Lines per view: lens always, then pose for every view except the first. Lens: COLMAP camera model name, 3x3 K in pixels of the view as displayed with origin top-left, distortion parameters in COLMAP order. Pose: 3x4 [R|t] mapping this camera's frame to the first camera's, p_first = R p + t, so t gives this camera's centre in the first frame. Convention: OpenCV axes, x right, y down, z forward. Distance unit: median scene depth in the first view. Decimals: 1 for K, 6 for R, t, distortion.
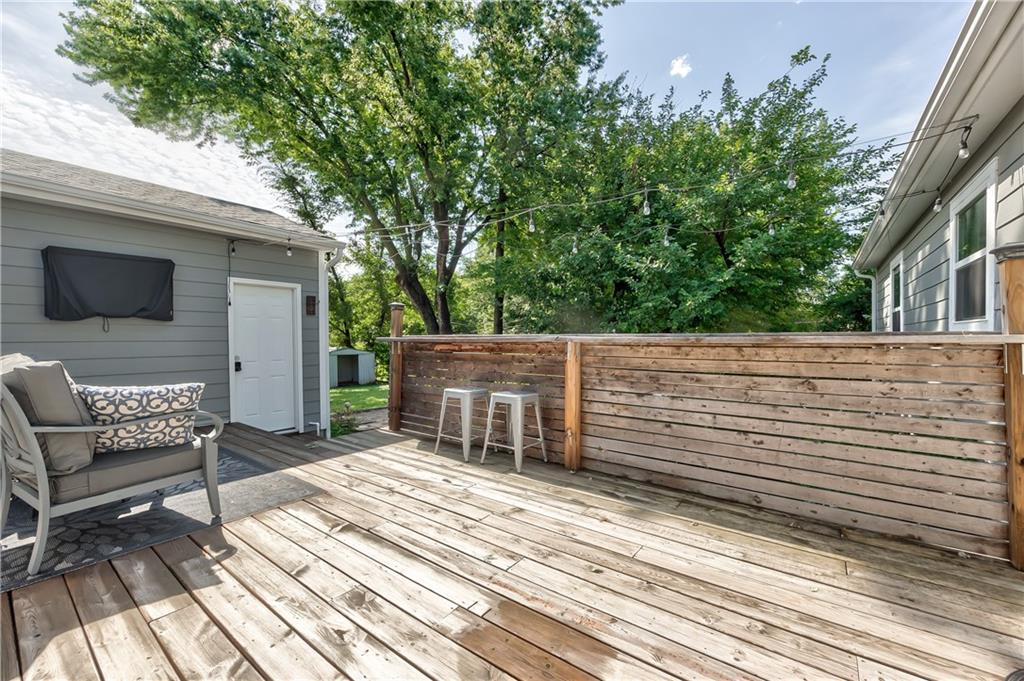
lens RADIAL K [[388.6, 0, 525.8], [0, 388.6, 339.8], [0, 0, 1]] dist [-0.000681, -0.000060]
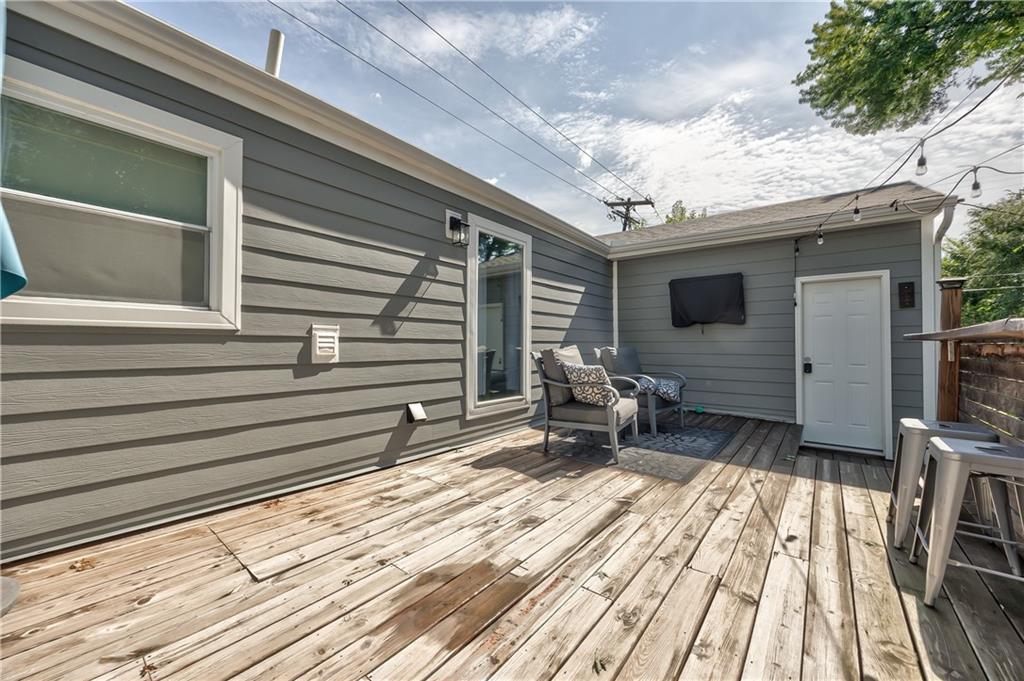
lens RADIAL K [[415.7, 0, 512.0], [0, 415.7, 340.5], [0, 0, 1]] dist [-0.001511, -0.000505]
pose [[-0.043537, -0.006993, -0.999027, 0.673024], [-0.005633, 0.999961, -0.006755, 0.023130], [0.999036, 0.005333, -0.043575, 0.642387]]
